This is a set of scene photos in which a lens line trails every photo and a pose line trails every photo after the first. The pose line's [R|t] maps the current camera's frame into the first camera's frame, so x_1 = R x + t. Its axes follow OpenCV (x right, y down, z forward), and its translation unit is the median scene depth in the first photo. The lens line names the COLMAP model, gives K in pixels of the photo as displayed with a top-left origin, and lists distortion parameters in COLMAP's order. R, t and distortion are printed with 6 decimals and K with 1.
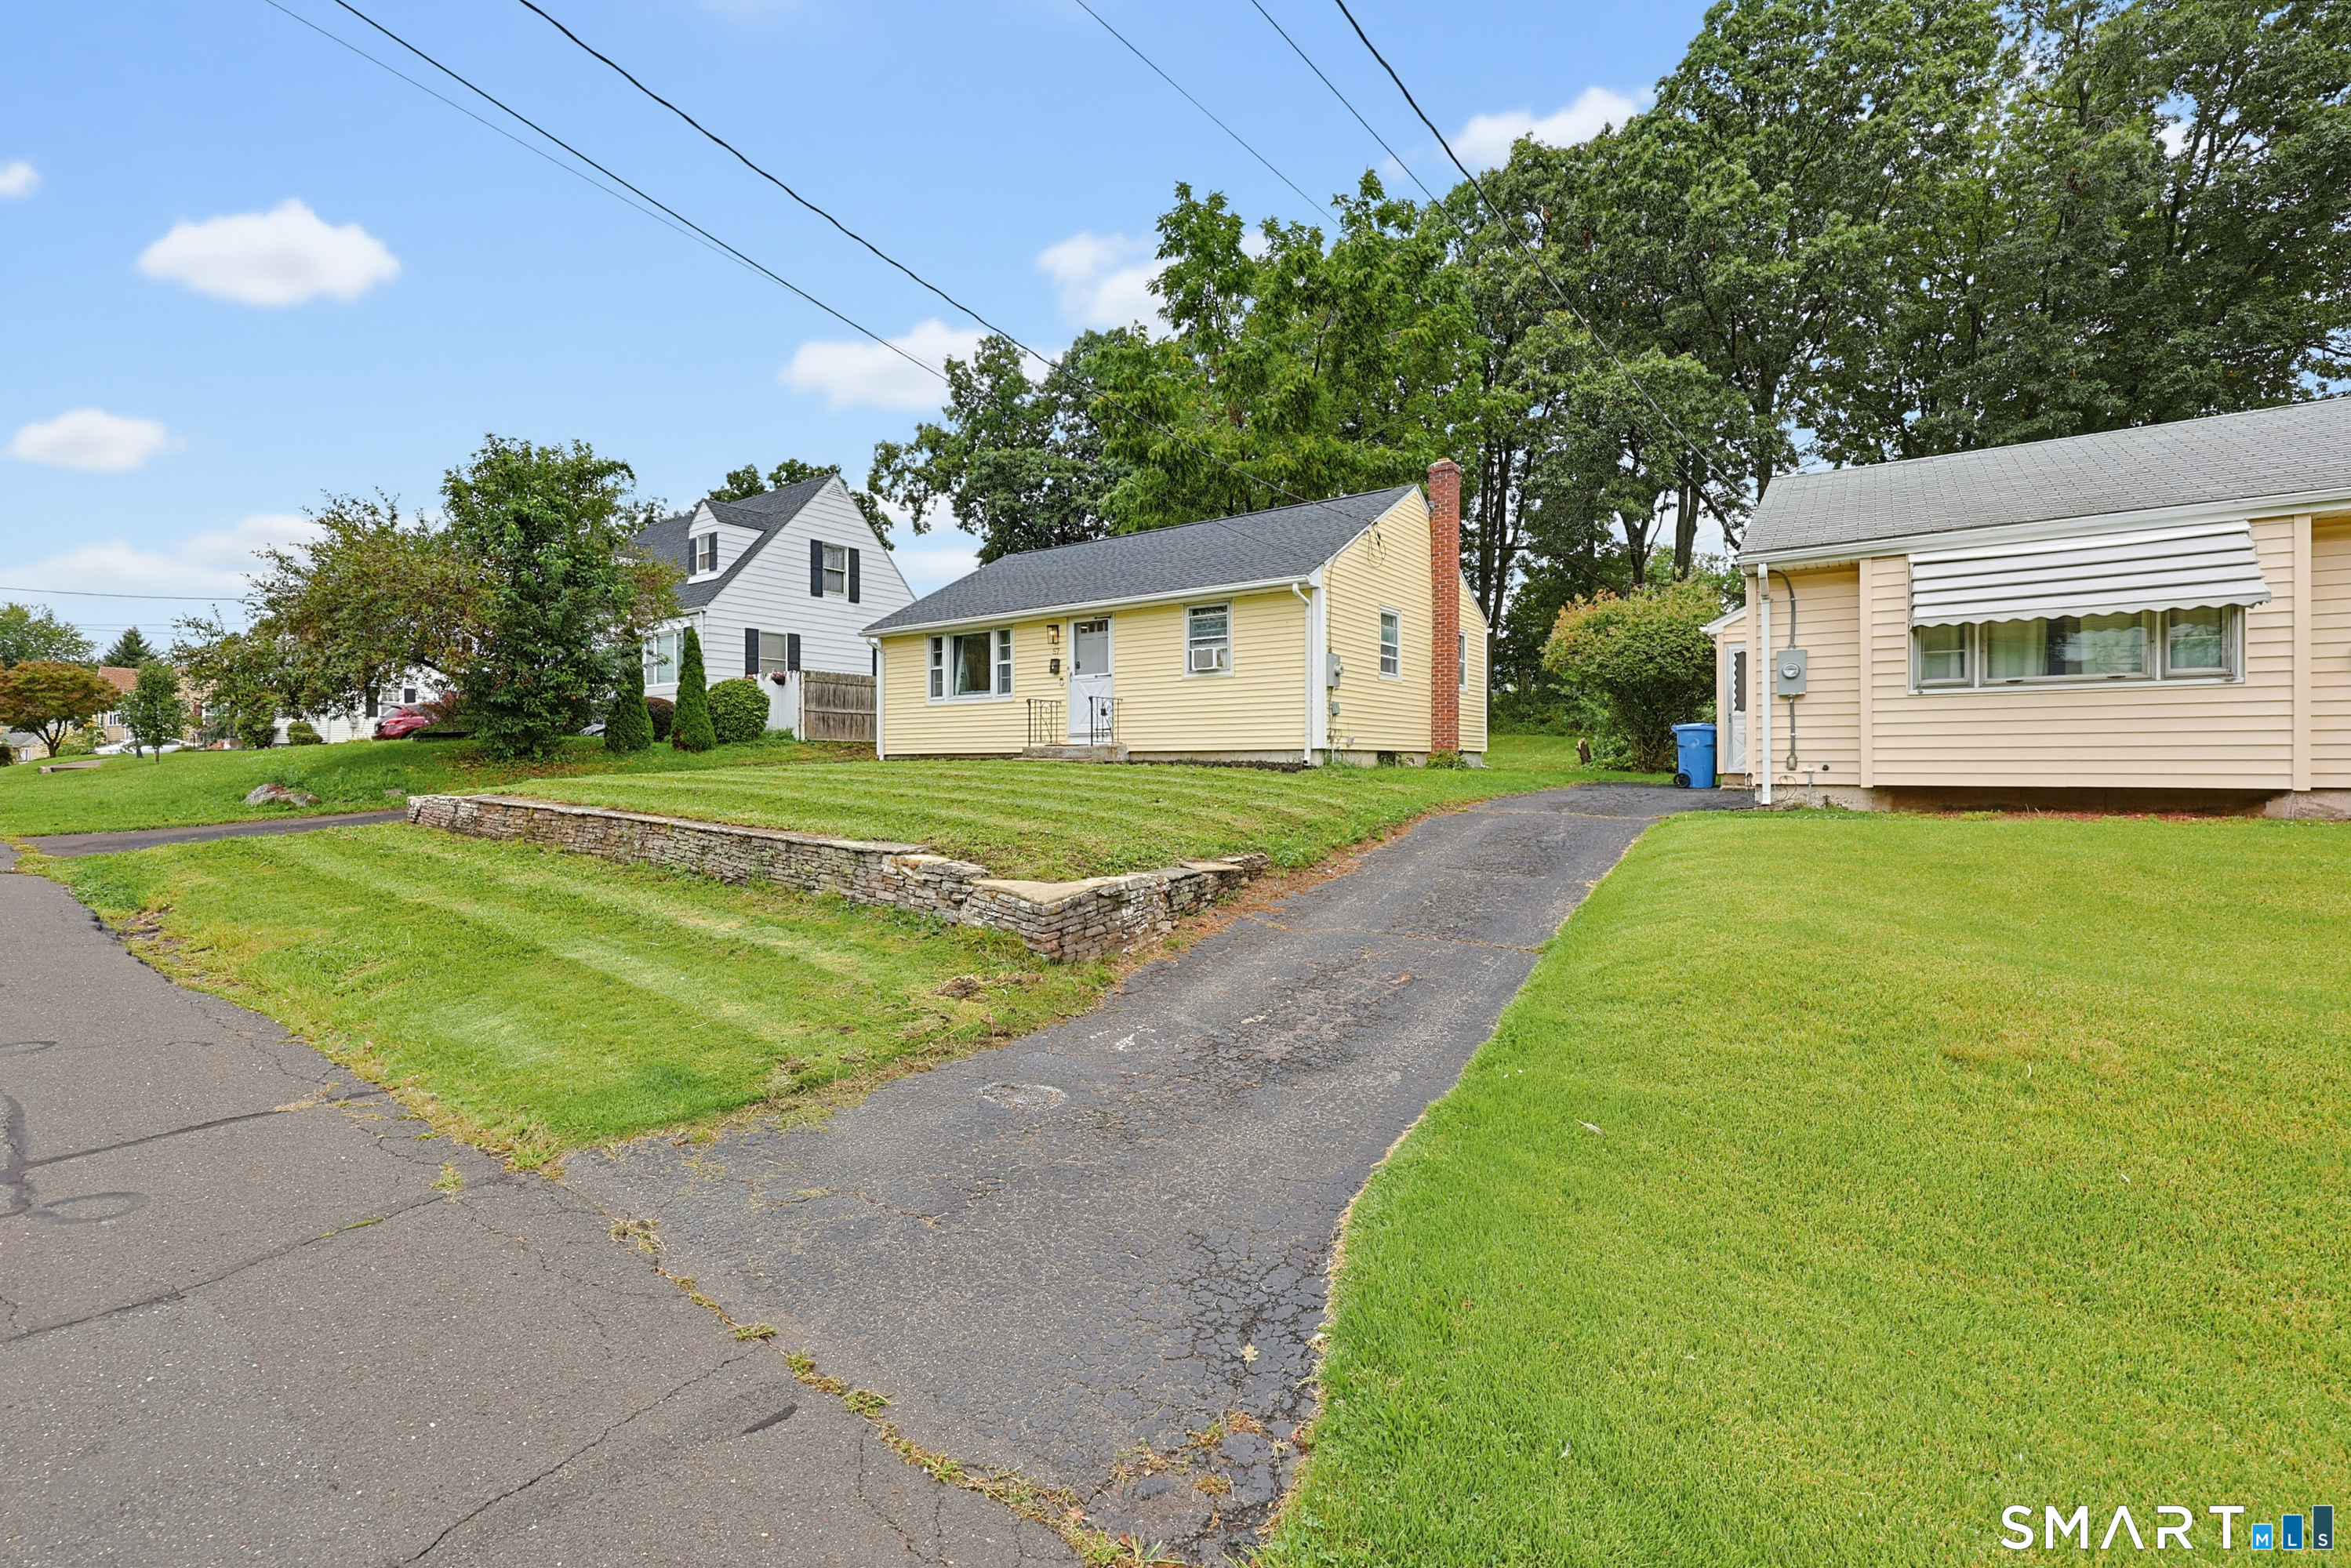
lens RADIAL K [[958.8, 0, 1175.6], [0, 958.8, 749.3], [0, 0, 1]] dist [0.002223, 0.000224]
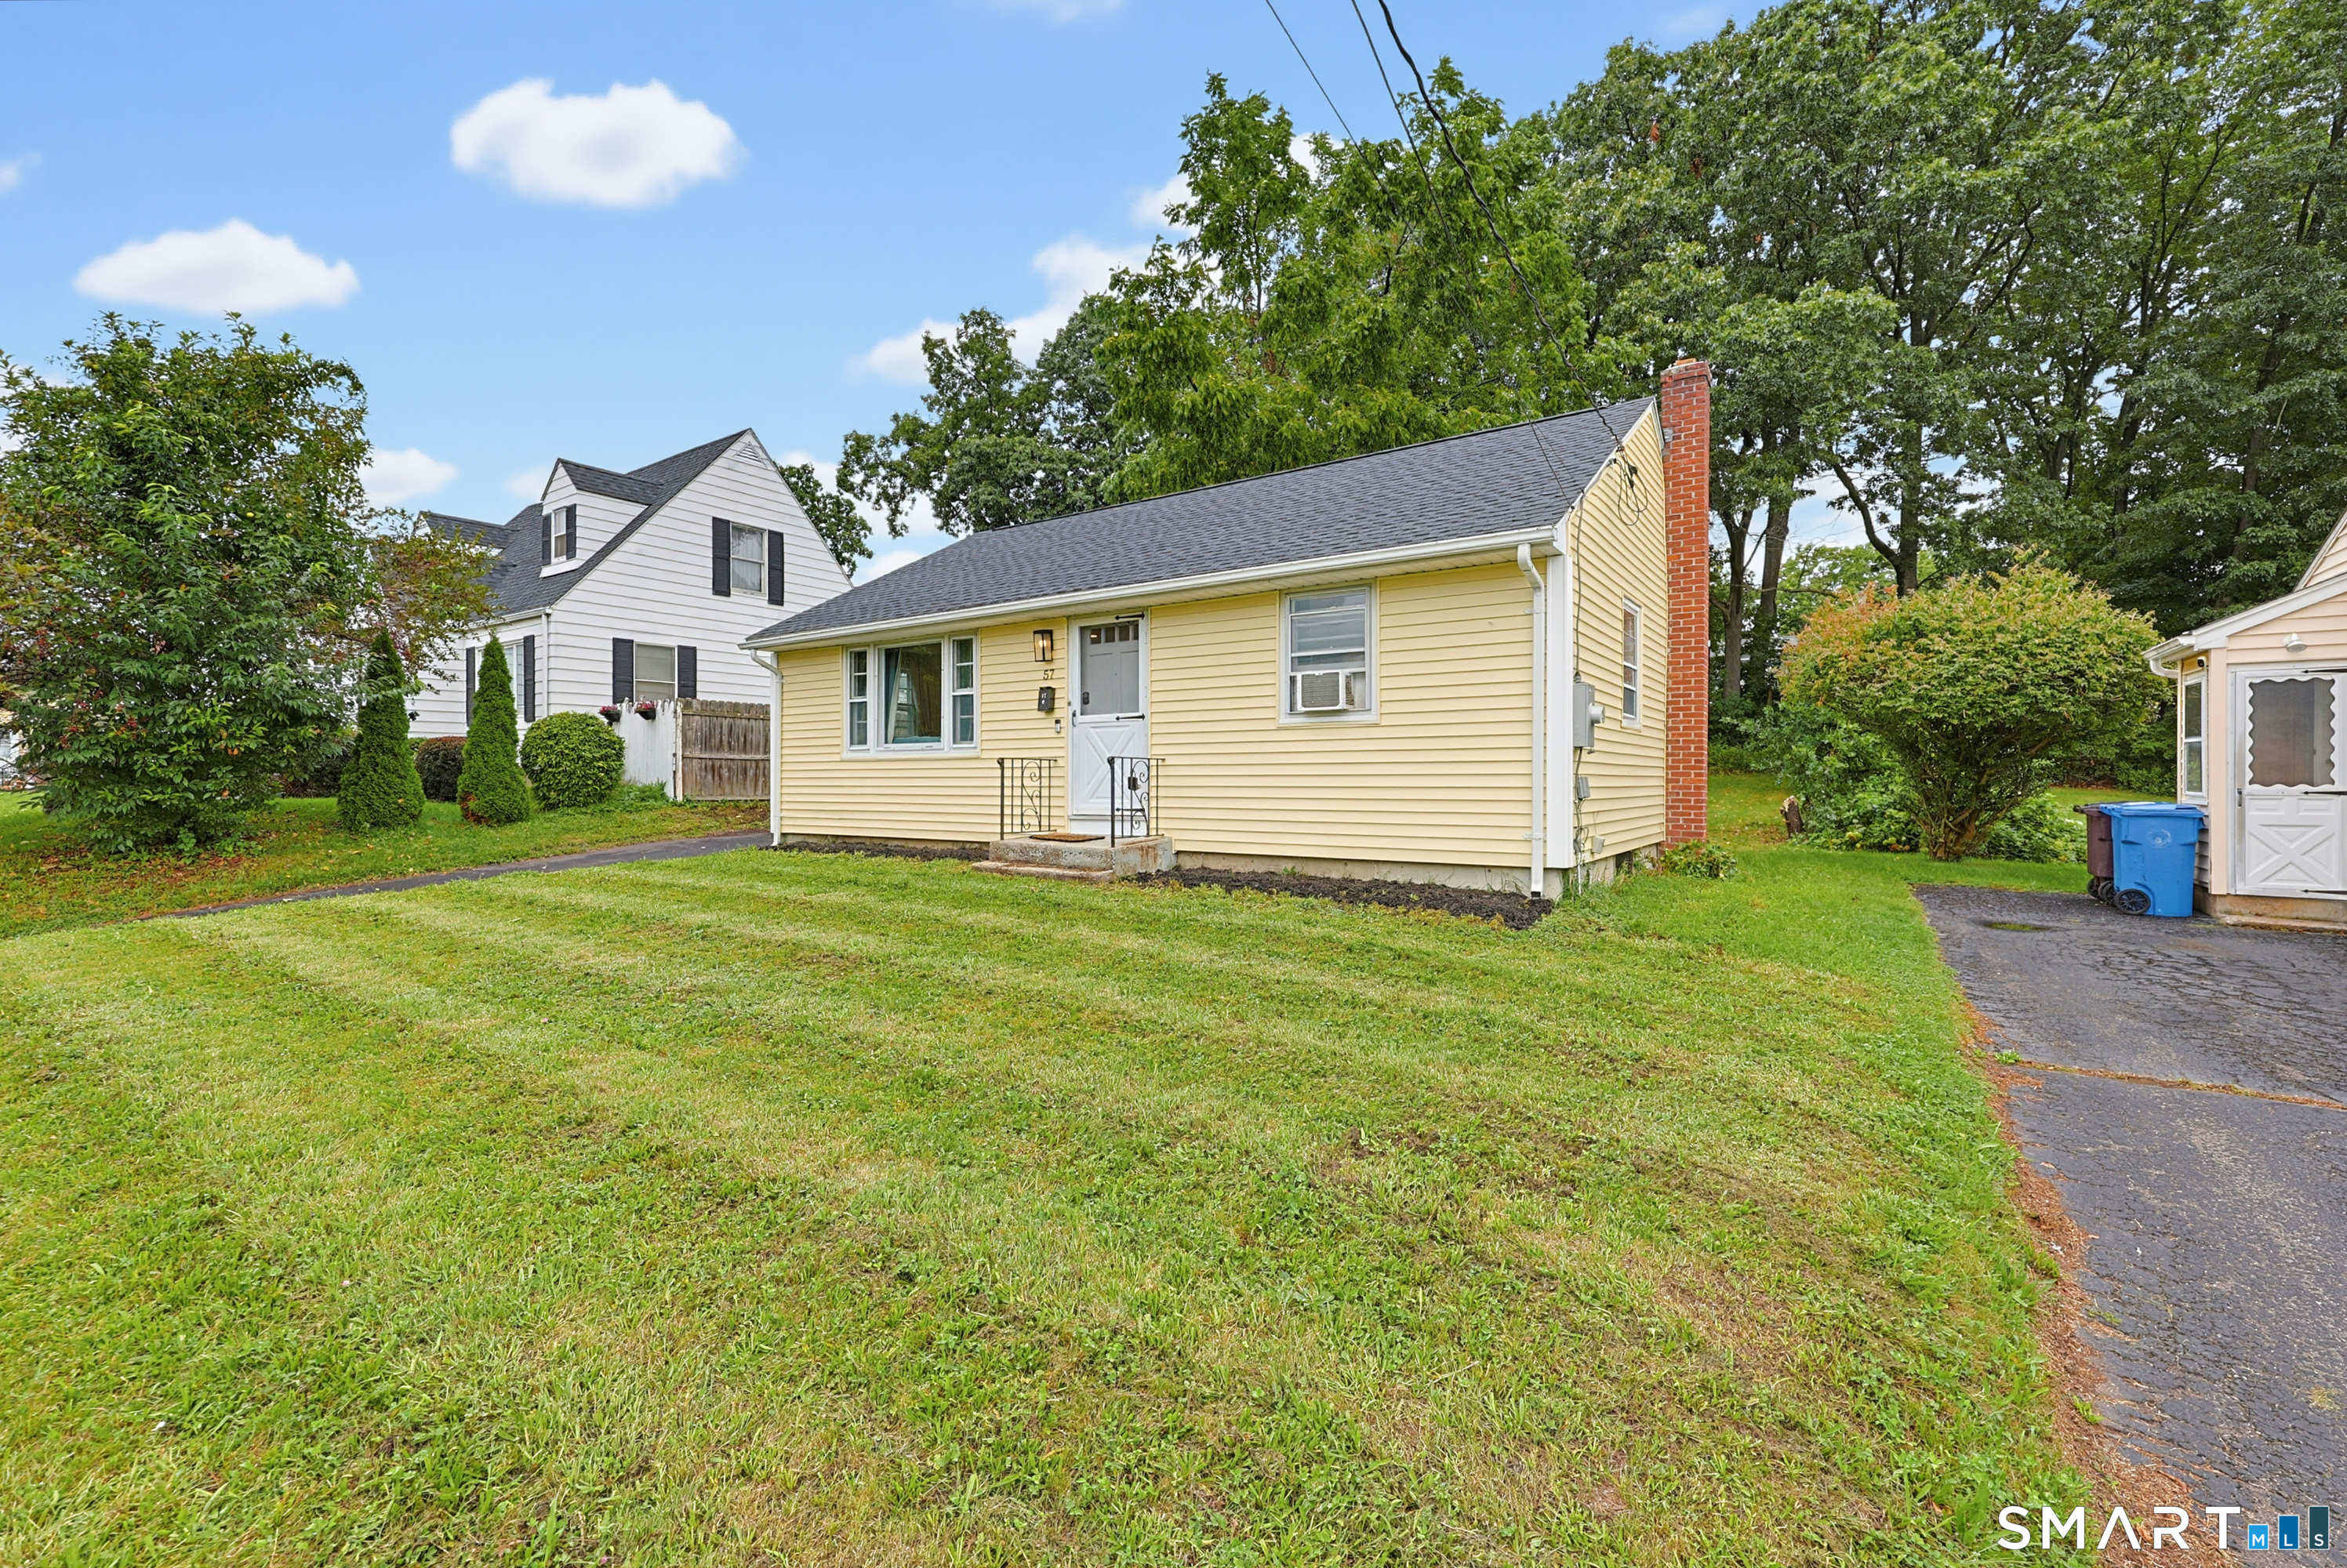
lens RADIAL K [[978.3, 0, 1185.7], [0, 978.3, 775.1], [0, 0, 1]] dist [-0.002718, -0.000104]
pose [[0.999885, 0.000862, 0.015113, -0.029306], [-0.000973, 0.999973, 0.007347, -0.026620], [-0.015107, -0.007361, 0.999859, 0.234916]]
